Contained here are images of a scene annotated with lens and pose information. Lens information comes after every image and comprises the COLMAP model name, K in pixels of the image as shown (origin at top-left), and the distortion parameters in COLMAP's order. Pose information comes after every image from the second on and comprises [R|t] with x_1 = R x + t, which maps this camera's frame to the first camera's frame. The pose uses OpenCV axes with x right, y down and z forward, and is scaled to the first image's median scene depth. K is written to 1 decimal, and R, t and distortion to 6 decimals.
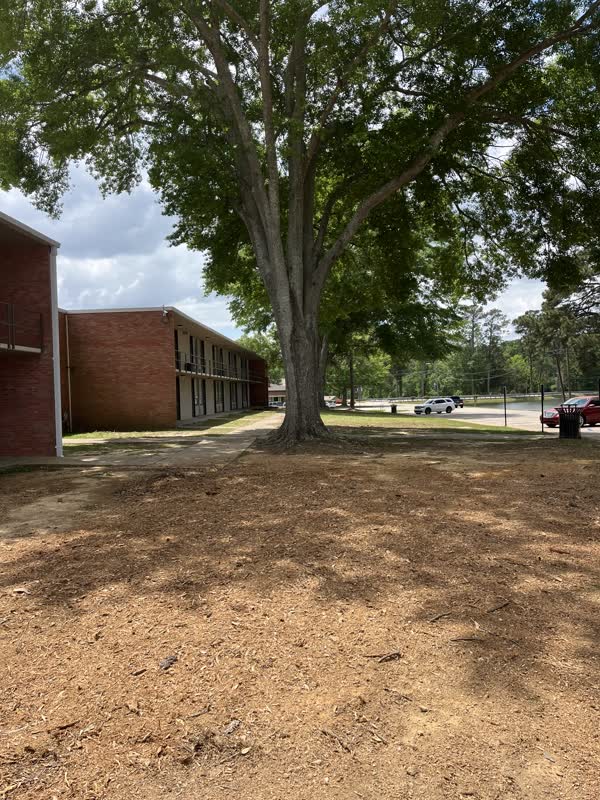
lens RADIAL K [[597.1, 0, 300.0], [0, 597.1, 400.0], [0, 0, 1]] dist [0.027975, -0.003032]
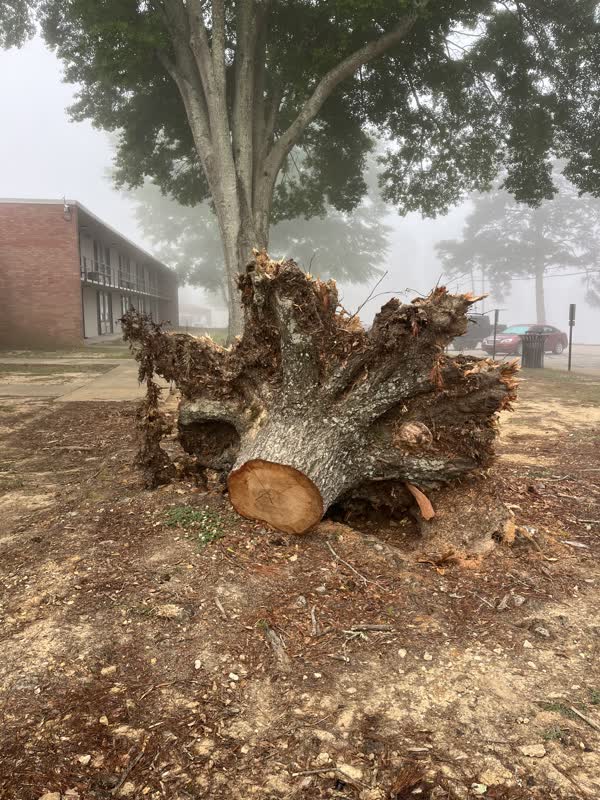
lens RADIAL K [[597.1, 0, 300.0], [0, 597.1, 400.0], [0, 0, 1]] dist [0.027975, -0.003032]
pose [[0.986437, 0.008638, 0.163914, -0.042419], [-0.029447, 0.991726, 0.124950, 0.005556], [-0.161478, -0.128082, 0.978529, 0.104424]]
